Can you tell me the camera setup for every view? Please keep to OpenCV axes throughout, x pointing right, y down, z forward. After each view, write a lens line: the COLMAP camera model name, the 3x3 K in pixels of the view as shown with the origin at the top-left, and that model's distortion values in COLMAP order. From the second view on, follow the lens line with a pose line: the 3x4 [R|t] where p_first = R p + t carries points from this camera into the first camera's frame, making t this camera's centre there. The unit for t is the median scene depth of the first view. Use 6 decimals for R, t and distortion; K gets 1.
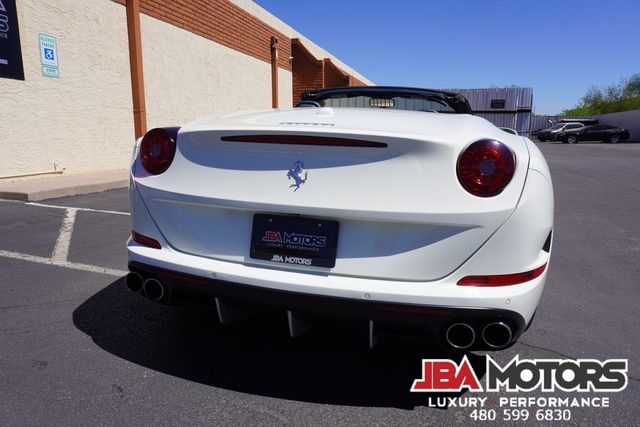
lens RADIAL K [[426.1, 0, 319.8], [0, 426.1, 212.2], [0, 0, 1]] dist [-0.045536, 0.029582]
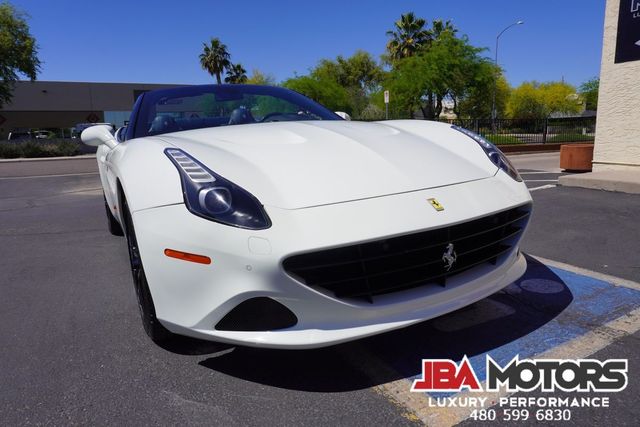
lens RADIAL K [[426.1, 0, 320.0], [0, 426.1, 210.0], [0, 0, 1]] dist [-0.045536, 0.029582]
pose [[-0.721156, 0.142908, -0.677873, 0.387441], [-0.093978, 0.949267, 0.300102, -0.181844], [0.686369, 0.280126, -0.671139, 1.041079]]
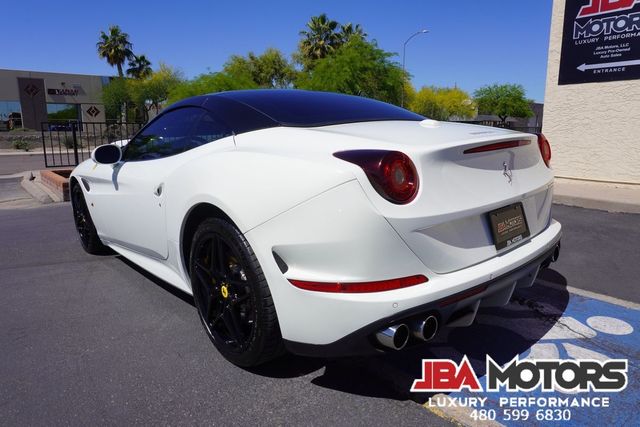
lens RADIAL K [[426.1, 0, 319.3], [0, 426.1, 210.8], [0, 0, 1]] dist [-0.045536, 0.029582]
pose [[-0.558387, 0.159404, -0.814122, 0.432432], [-0.141121, 0.948810, 0.282567, -0.189854], [0.817489, 0.272672, -0.507308, 0.902685]]
